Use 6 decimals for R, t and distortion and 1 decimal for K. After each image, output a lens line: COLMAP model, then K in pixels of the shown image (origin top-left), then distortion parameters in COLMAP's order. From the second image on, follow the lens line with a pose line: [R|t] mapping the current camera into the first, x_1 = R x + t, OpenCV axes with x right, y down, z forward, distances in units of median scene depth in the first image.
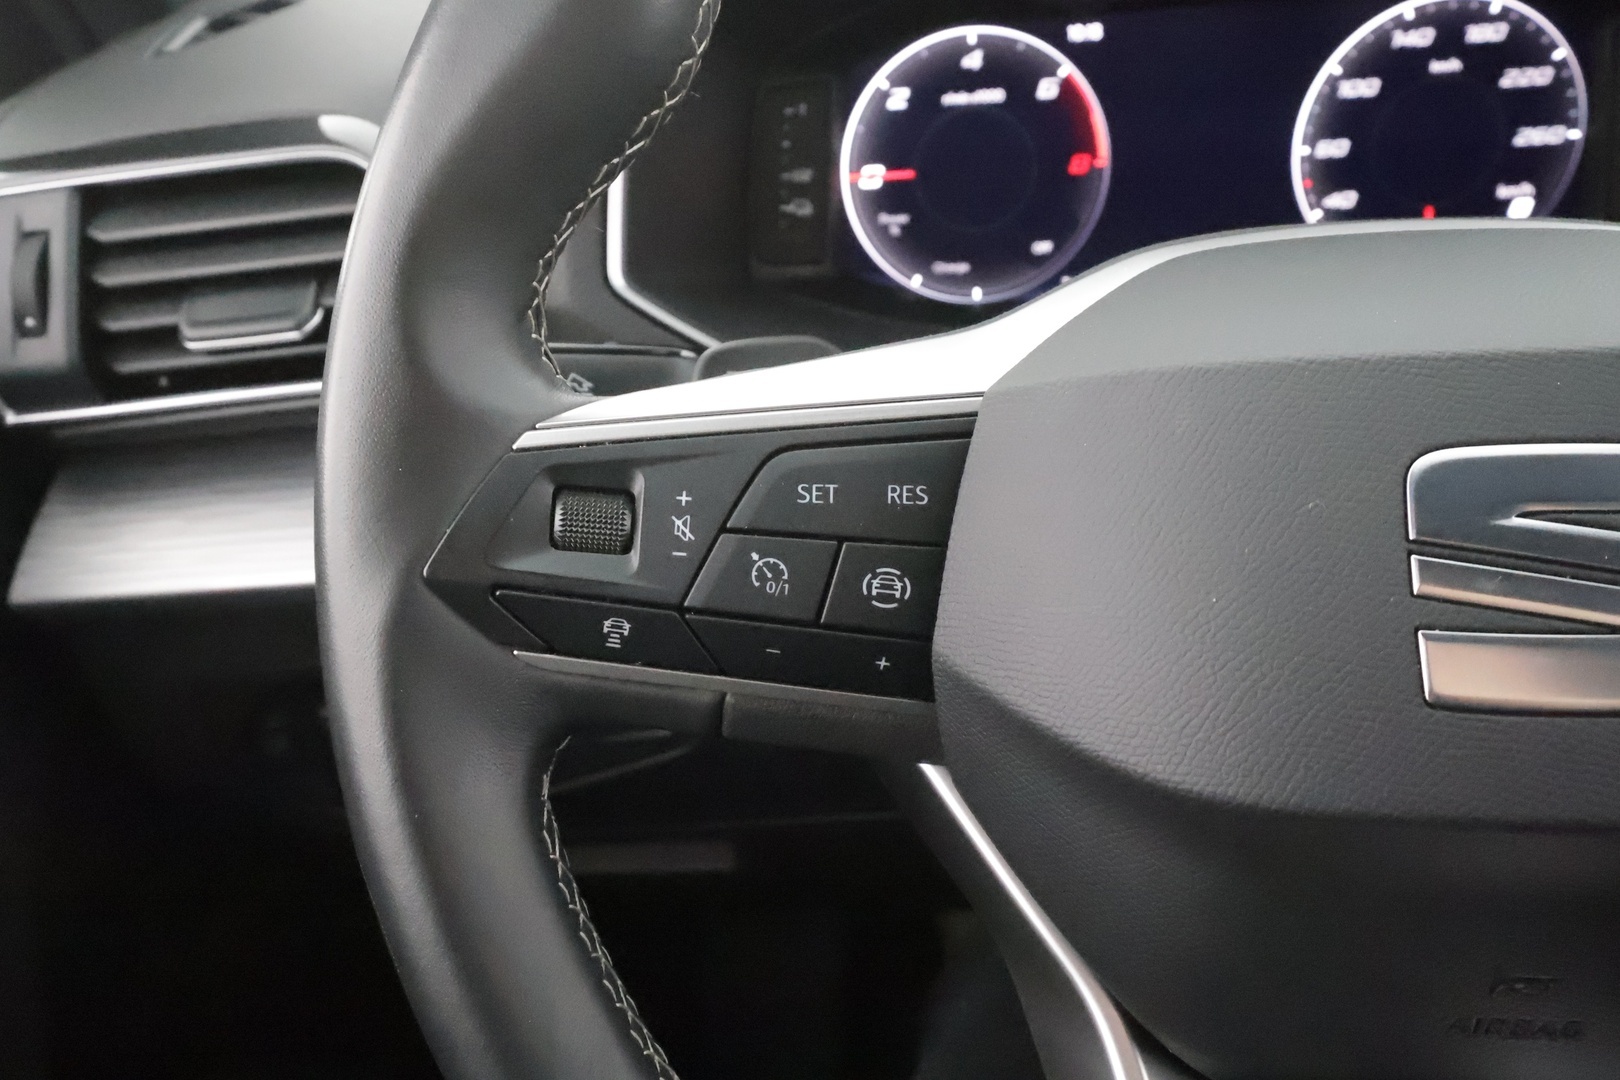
lens RADIAL K [[1263.5, 0, 812.1], [0, 1263.5, 547.6], [0, 0, 1]] dist [-0.001334, -0.001114]
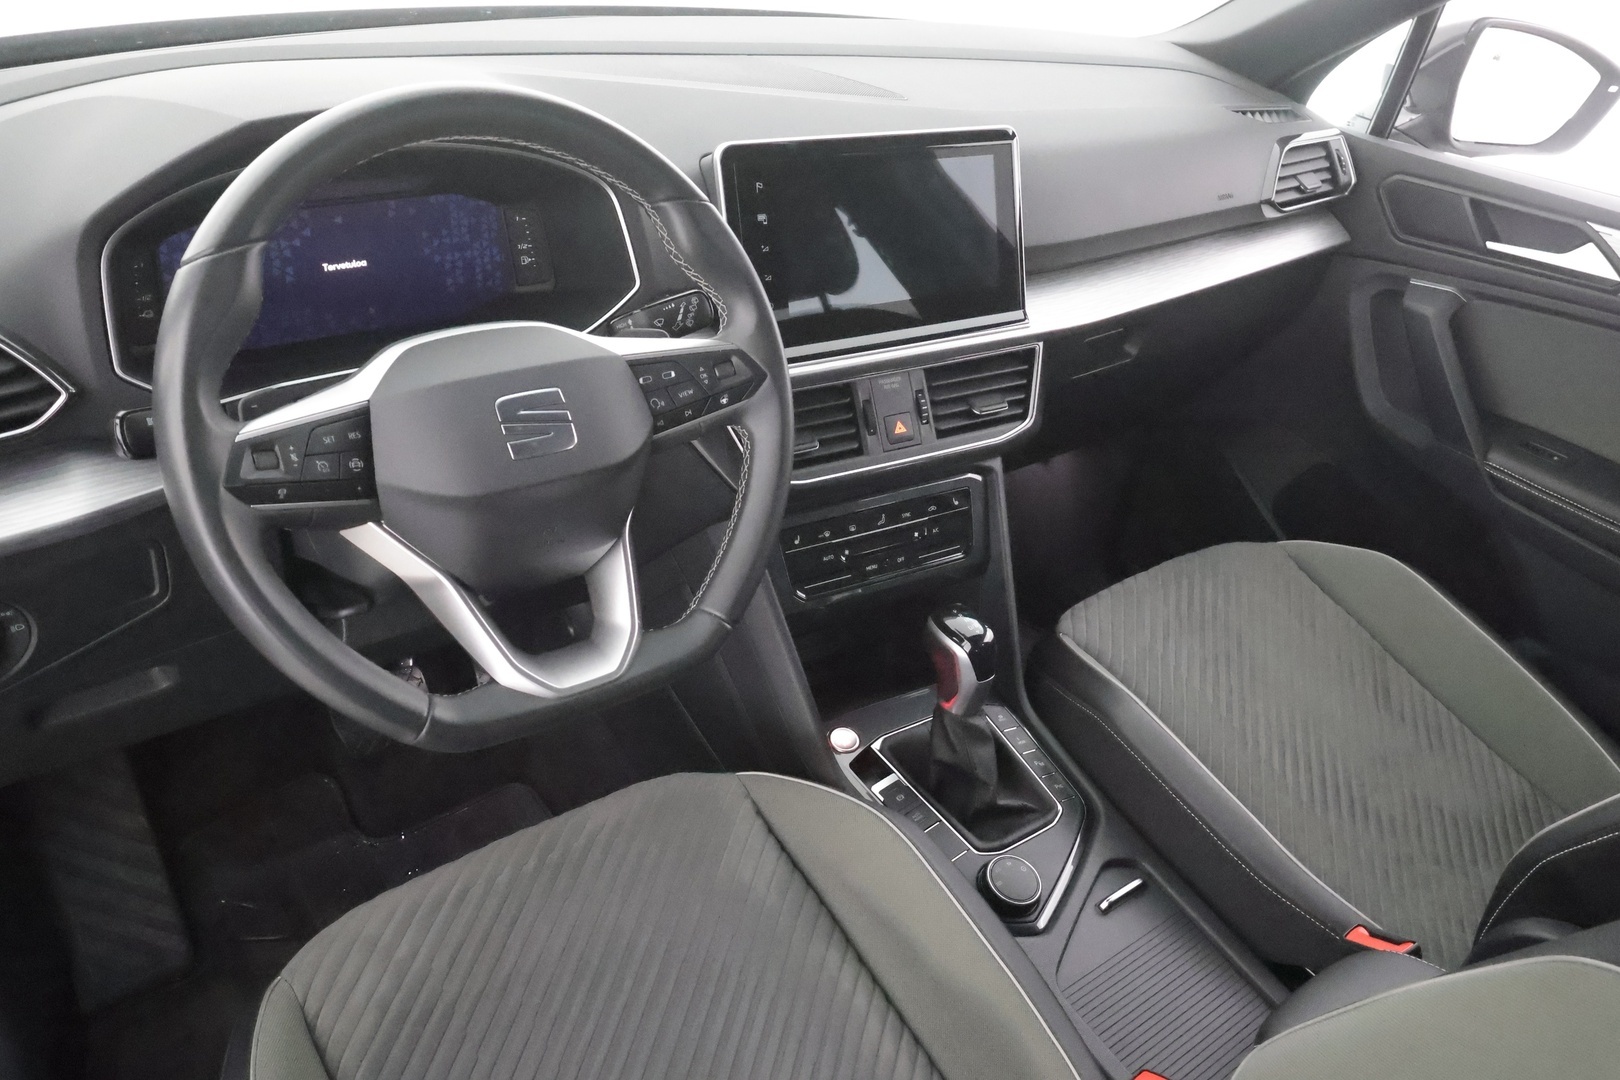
lens RADIAL K [[1263.5, 0, 810.2], [0, 1263.5, 539.7], [0, 0, 1]] dist [-0.001334, -0.001114]
pose [[0.711243, -0.227220, 0.665210, -0.789370], [0.198291, 0.972739, 0.120251, 0.036412], [-0.674399, 0.046378, 0.736910, -1.299133]]
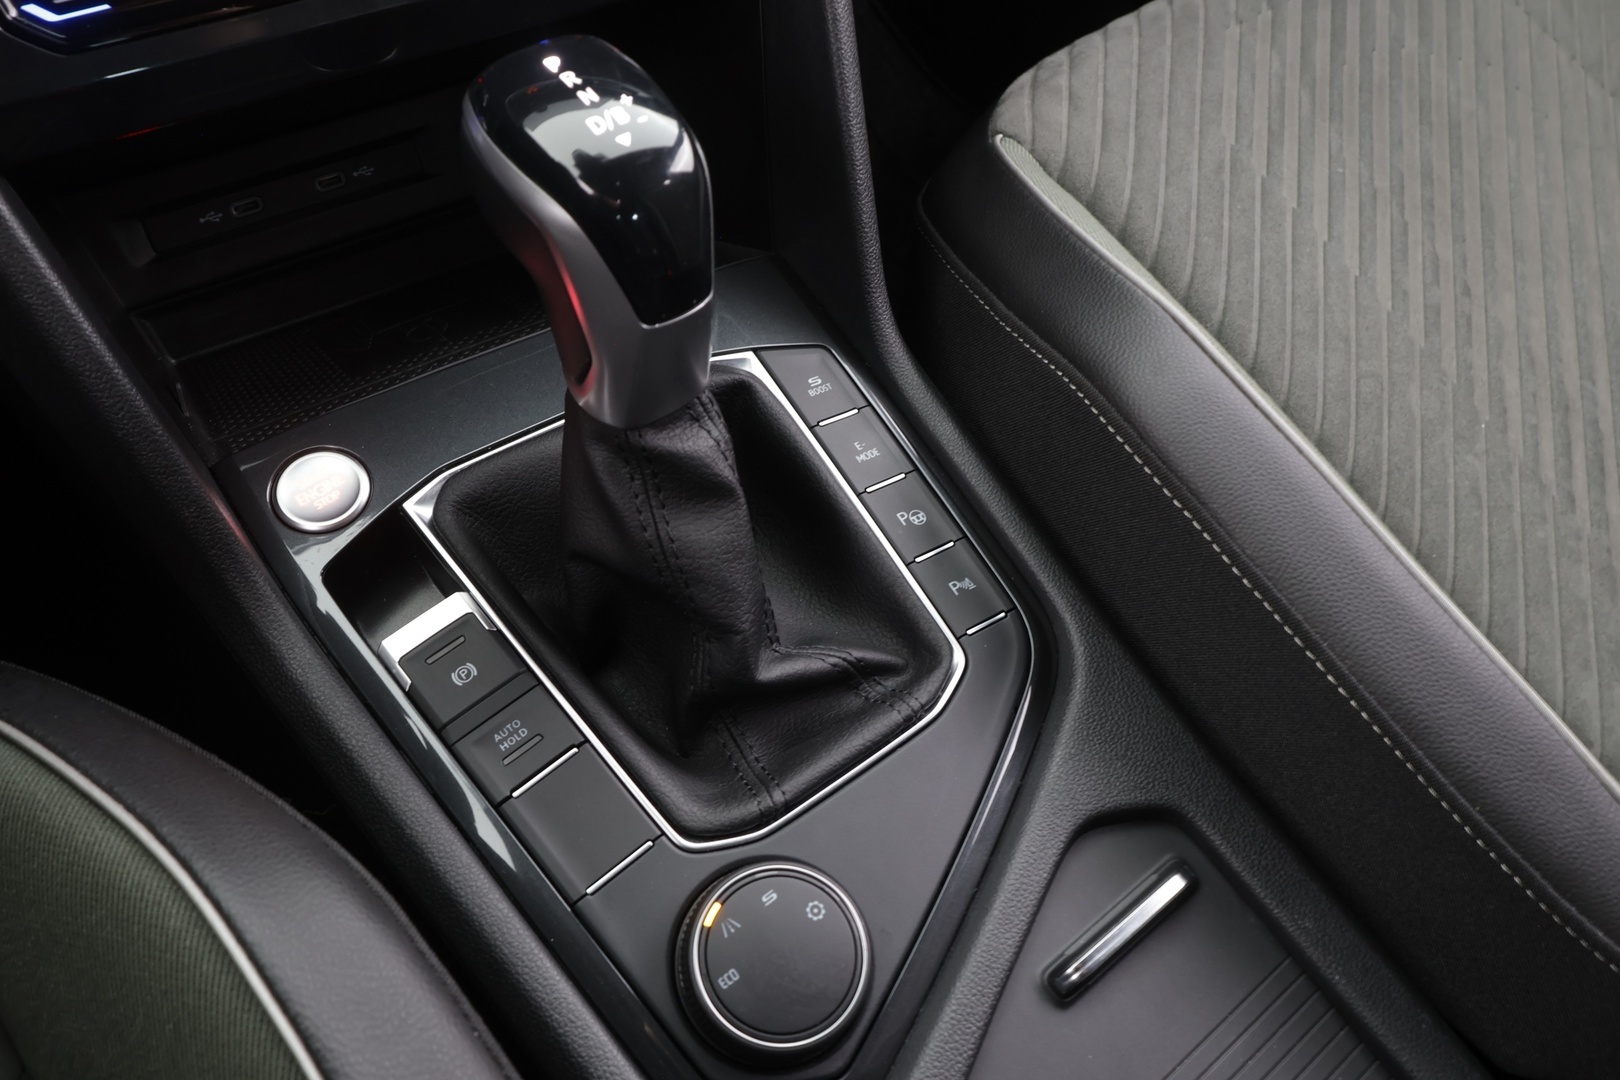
lens RADIAL K [[1263.5, 0, 802.5], [0, 1263.5, 543.6], [0, 0, 1]] dist [-0.001334, -0.001114]
pose [[0.706055, -0.479338, 0.521269, 0.948075], [0.238880, 0.854162, 0.461891, 0.556832], [-0.666650, -0.201600, 0.717590, -0.063342]]
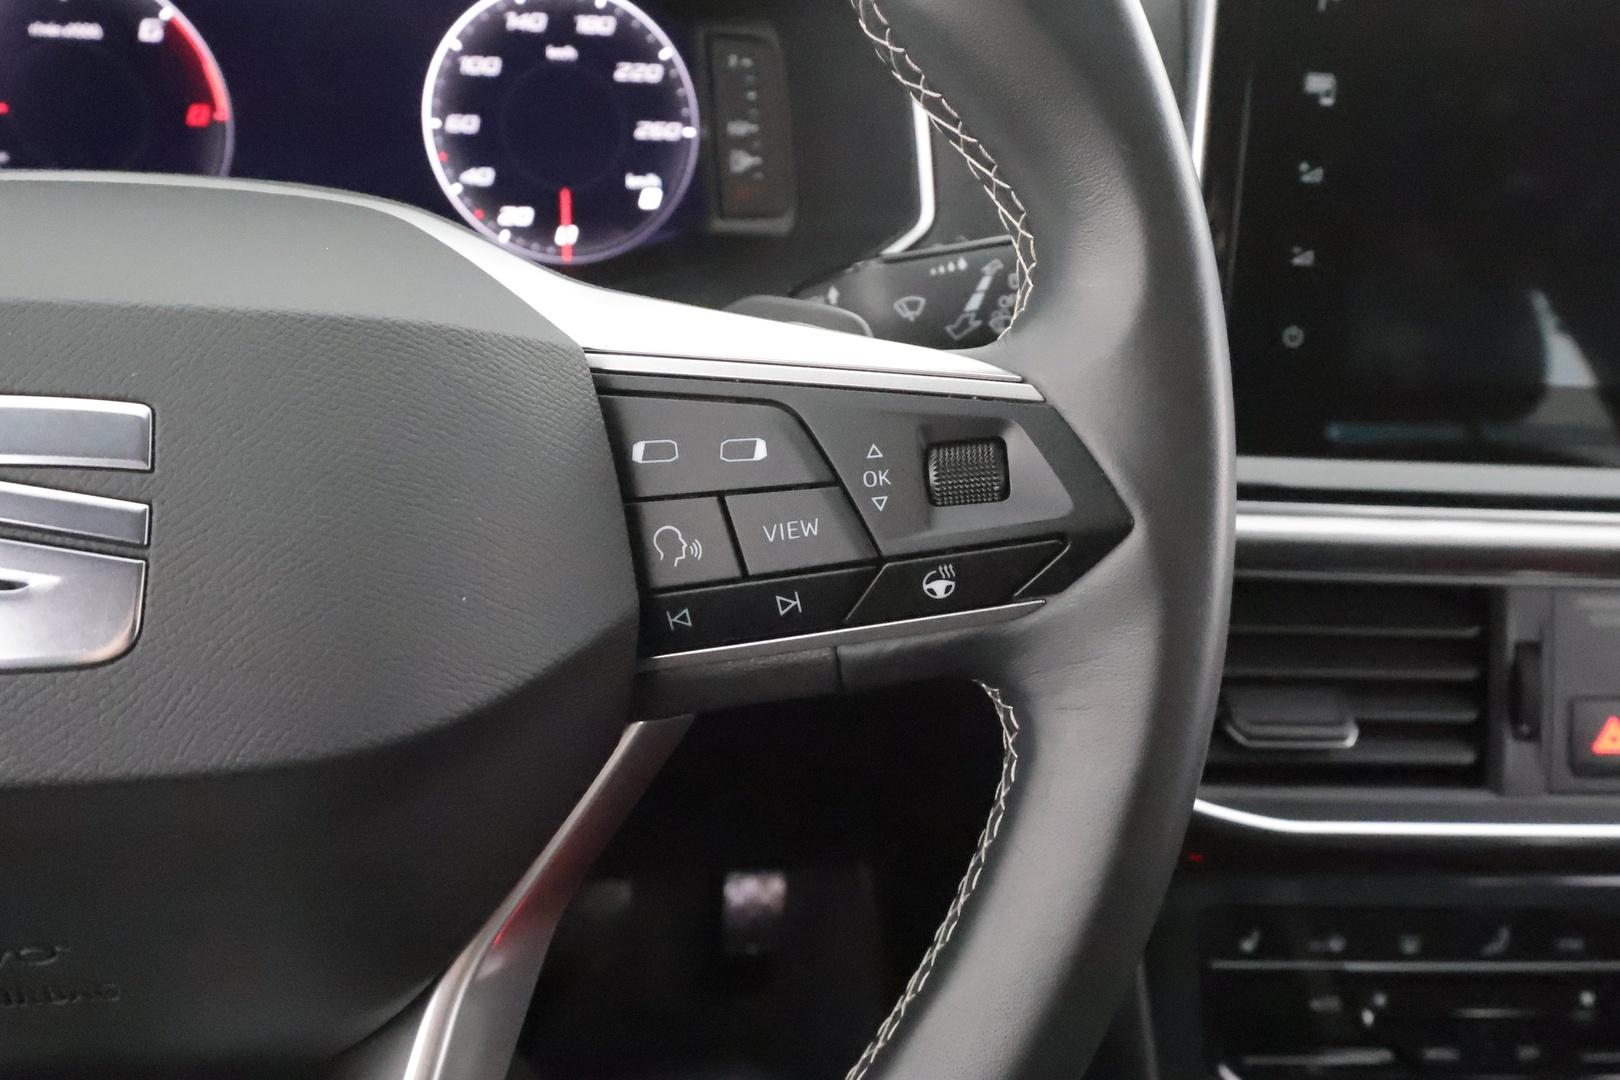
lens RADIAL K [[1263.5, 0, 809.3], [0, 1263.5, 552.4], [0, 0, 1]] dist [-0.001334, -0.001114]
pose [[0.956730, 0.001063, 0.290974, 0.460948], [-0.005600, 0.999875, 0.014759, 0.010806], [-0.290922, -0.015750, 0.956617, -0.058490]]
